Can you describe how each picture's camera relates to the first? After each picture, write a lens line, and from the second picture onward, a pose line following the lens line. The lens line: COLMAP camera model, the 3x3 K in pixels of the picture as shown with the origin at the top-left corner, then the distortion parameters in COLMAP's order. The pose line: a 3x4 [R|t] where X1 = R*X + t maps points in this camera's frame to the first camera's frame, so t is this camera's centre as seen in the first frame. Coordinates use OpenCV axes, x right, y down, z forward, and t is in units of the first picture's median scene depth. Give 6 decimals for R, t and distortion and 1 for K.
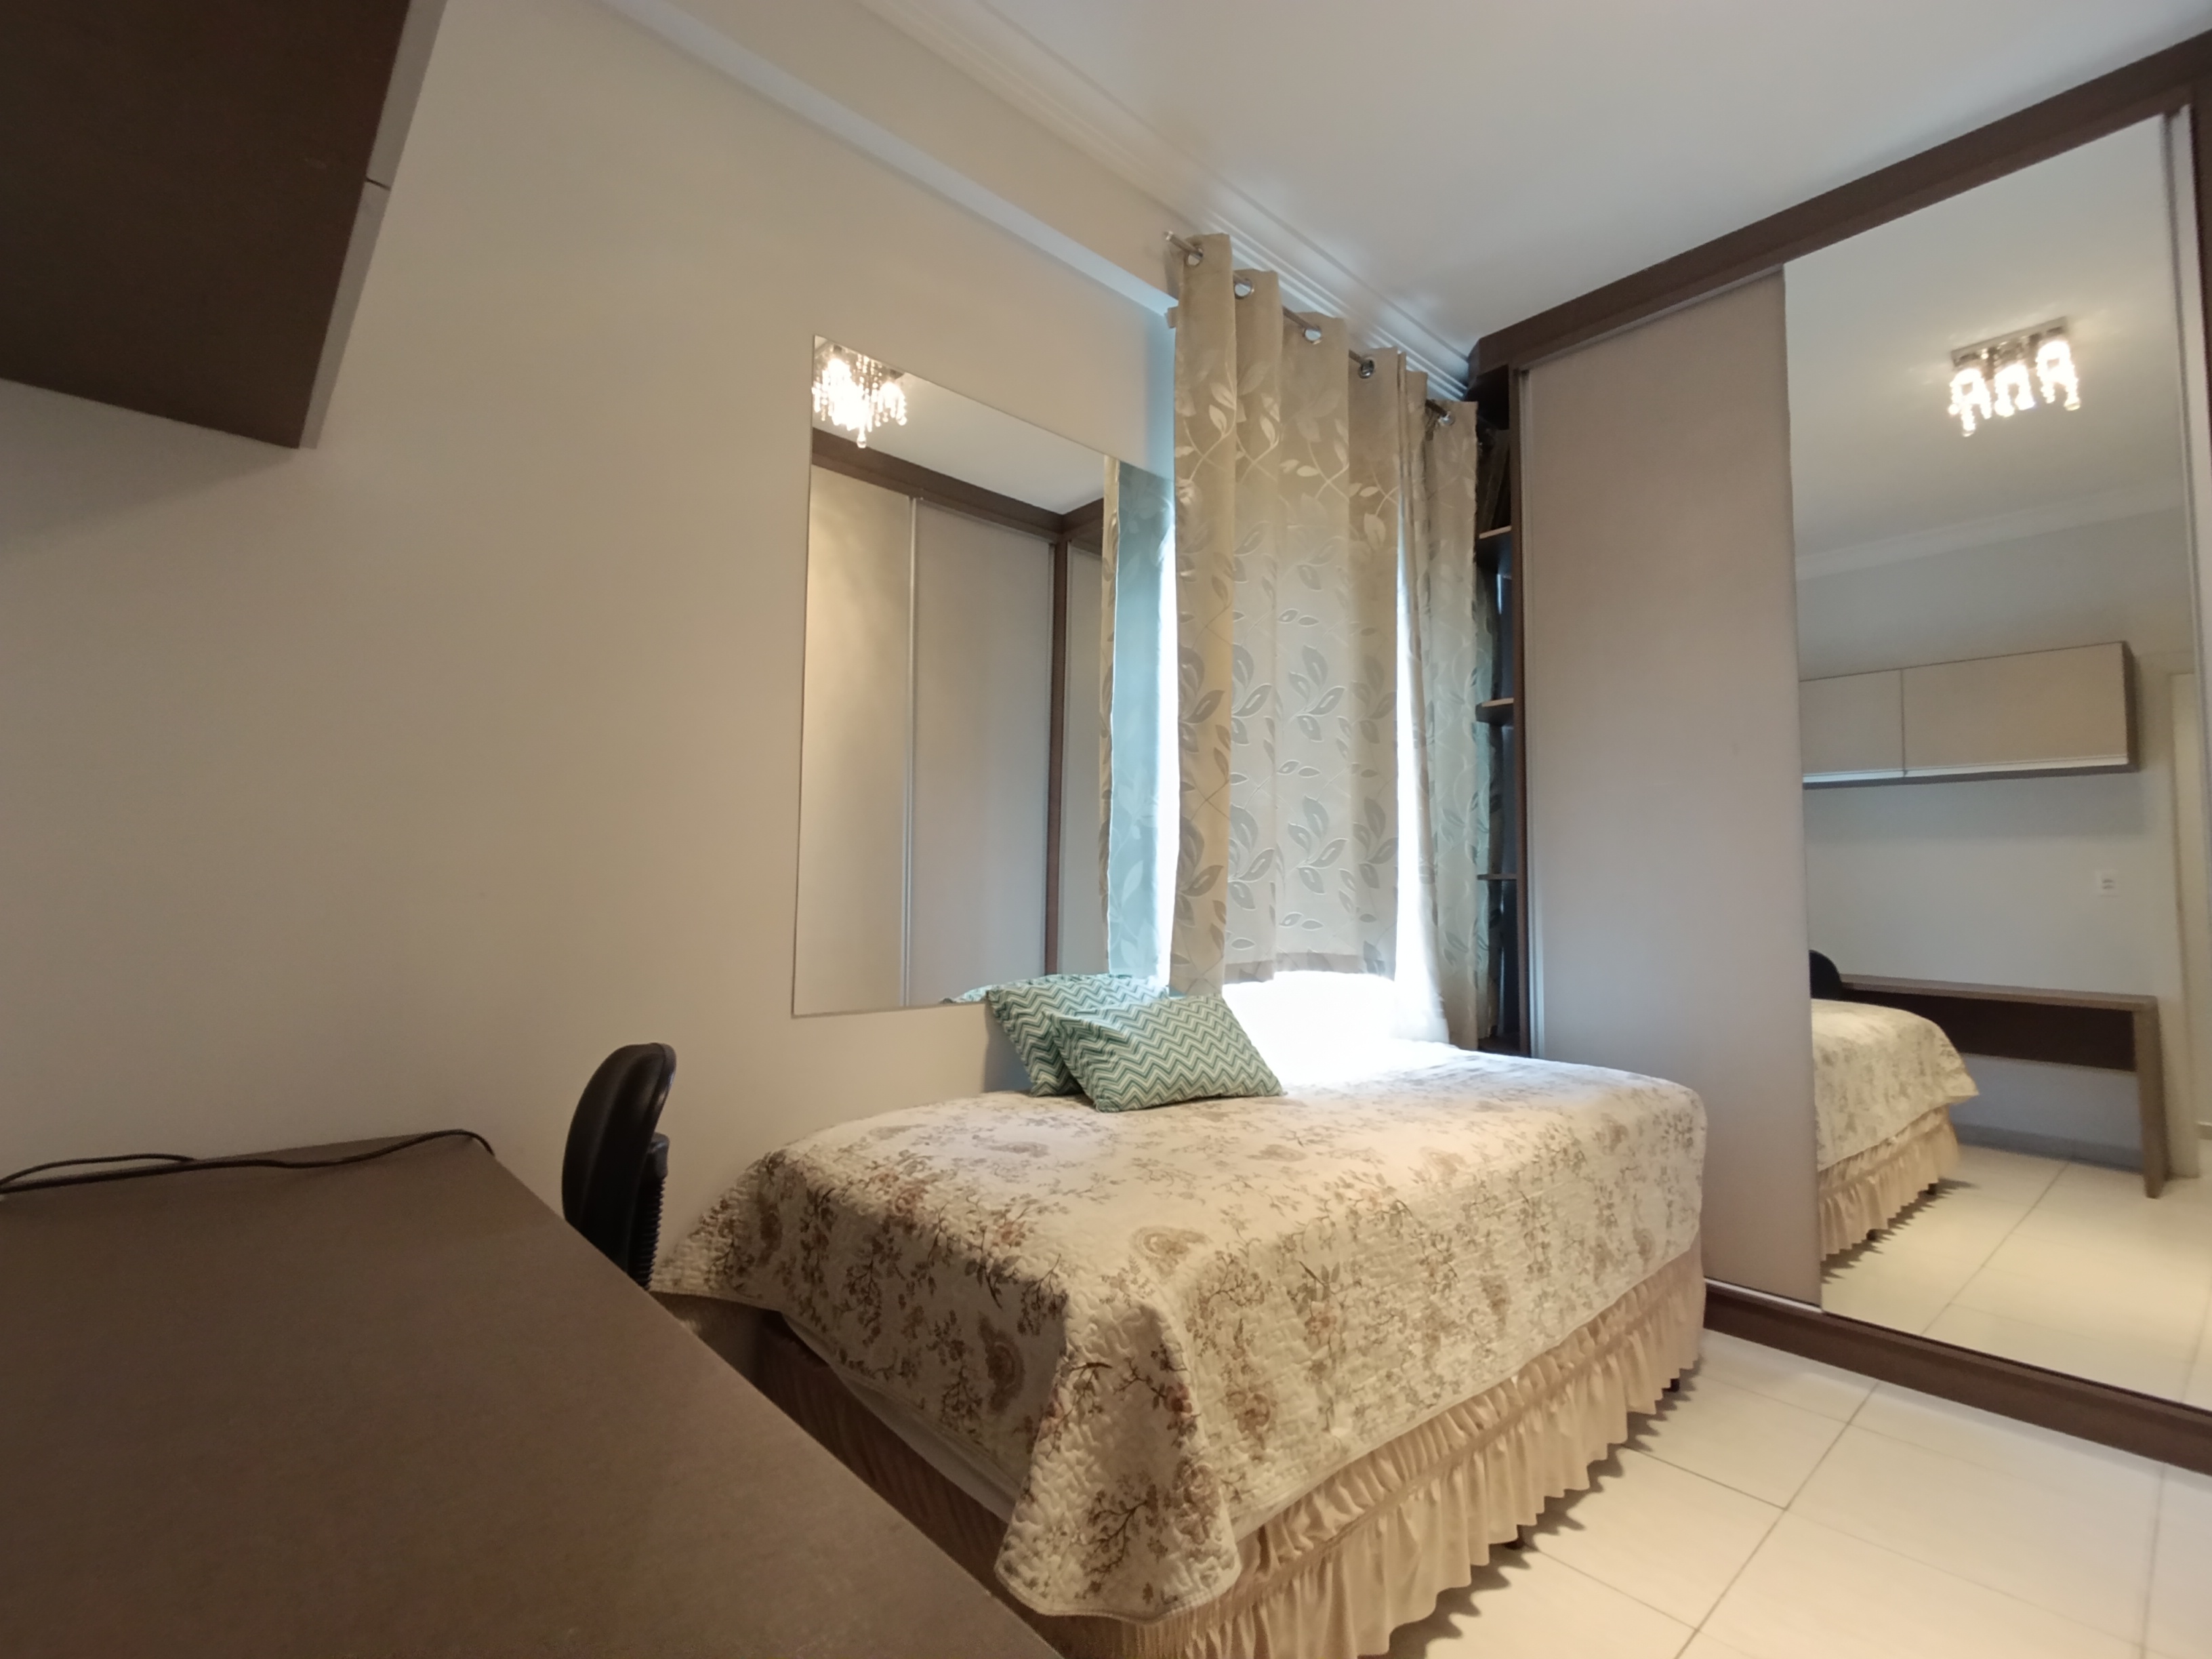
lens RADIAL K [[1012.4, 0, 1102.2], [0, 1012.4, 830.9], [0, 0, 1]] dist [0.003021, 0.002022]
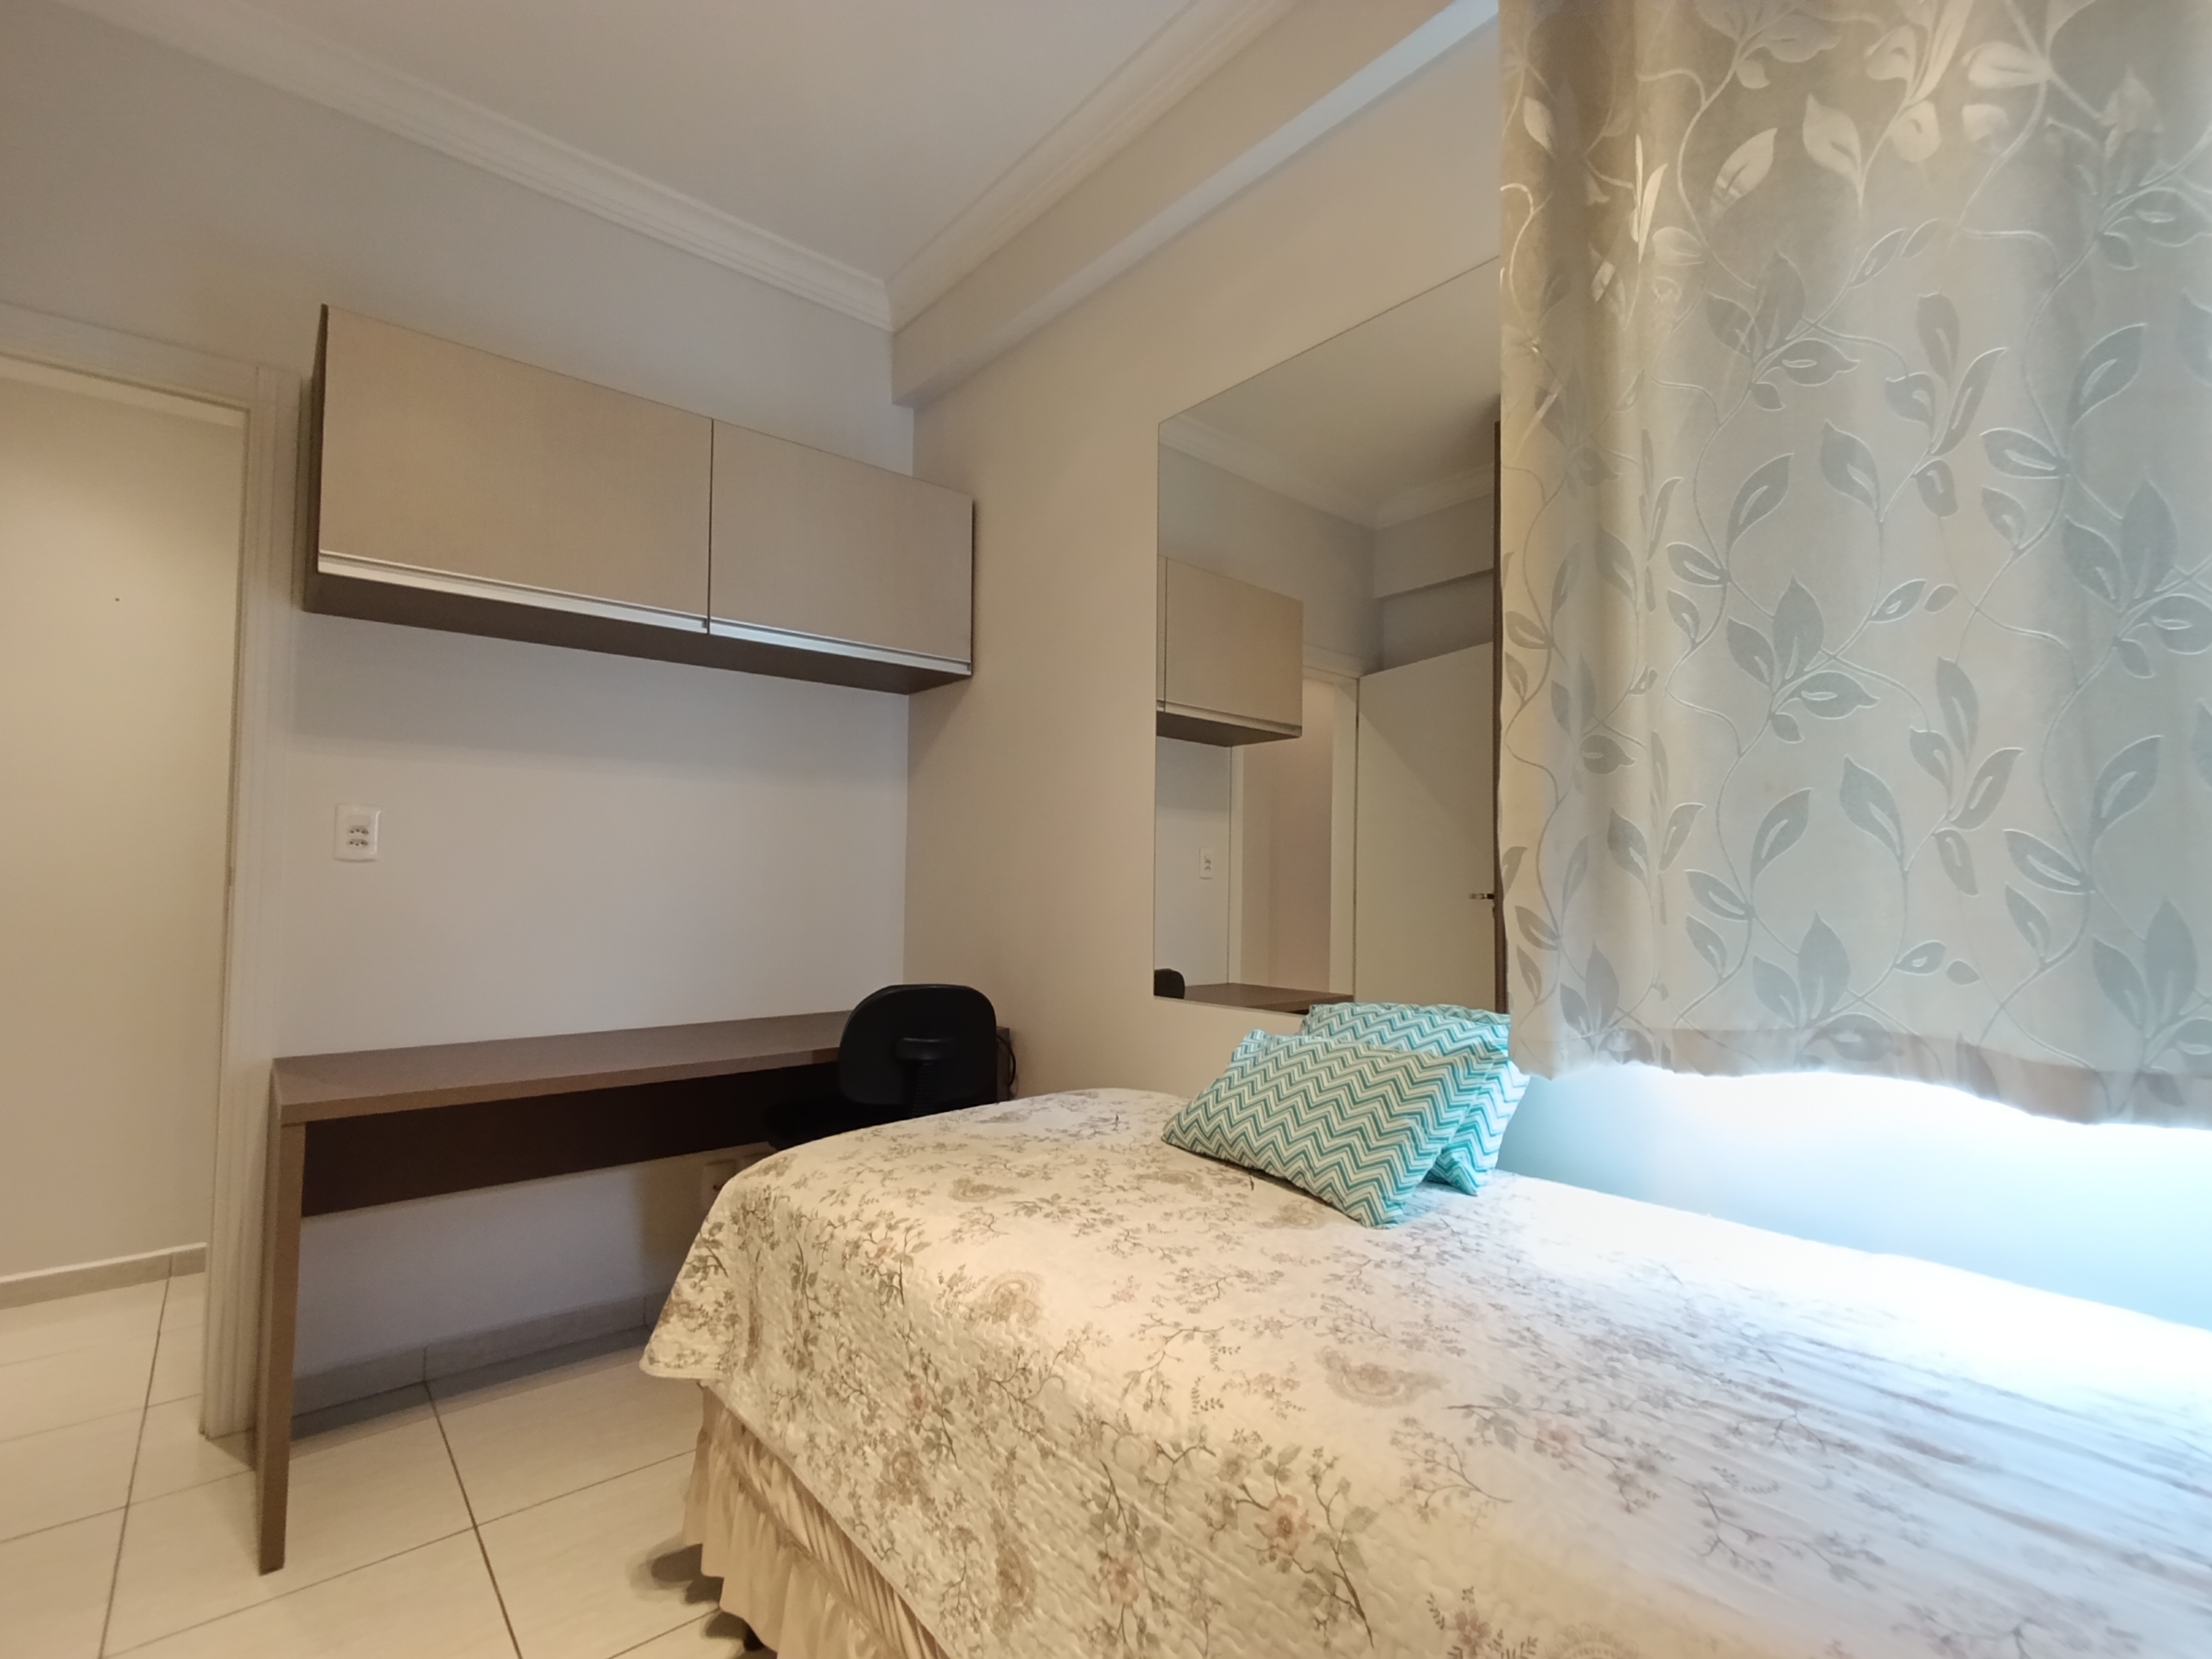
lens RADIAL K [[1012.4, 0, 1106.6], [0, 1012.4, 840.4], [0, 0, 1]] dist [0.003021, 0.002022]
pose [[-0.022866, -0.056728, -0.998128, 1.073824], [0.055732, 0.996764, -0.057928, 0.077496], [0.998184, -0.056952, -0.019631, 1.166115]]
